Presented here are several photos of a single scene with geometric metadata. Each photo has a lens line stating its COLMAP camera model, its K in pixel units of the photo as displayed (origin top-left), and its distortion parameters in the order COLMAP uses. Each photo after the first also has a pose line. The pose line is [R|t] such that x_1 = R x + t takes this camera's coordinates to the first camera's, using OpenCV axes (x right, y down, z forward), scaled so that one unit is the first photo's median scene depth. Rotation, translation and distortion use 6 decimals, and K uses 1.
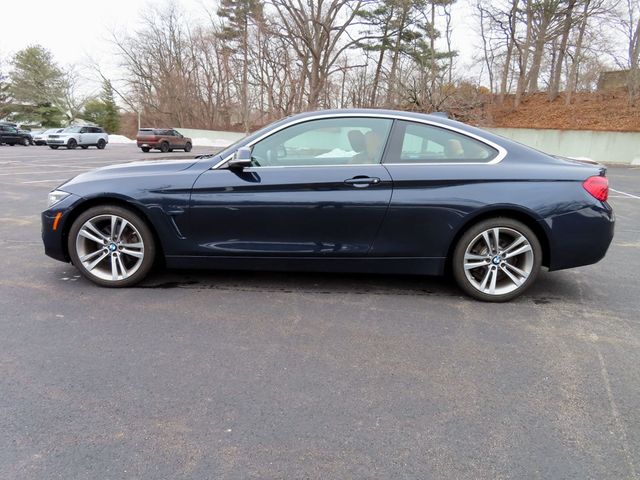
lens RADIAL K [[458.5, 0, 318.7], [0, 458.5, 242.0], [0, 0, 1]] dist [-0.011179, 0.007847]
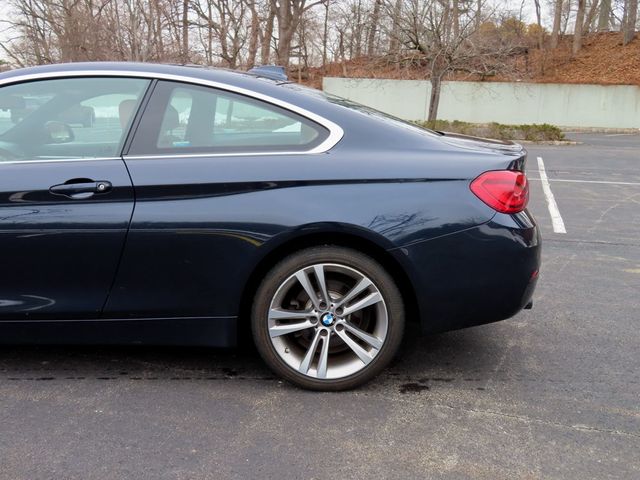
lens RADIAL K [[669.4, 0, 322.5], [0, 669.4, 241.1], [0, 0, 1]] dist [-0.021478, 0.011721]
pose [[0.999671, -0.018947, 0.017278, 0.368748], [0.019248, 0.999663, -0.017417, -0.044005], [-0.016942, 0.017744, 0.999699, 0.152625]]
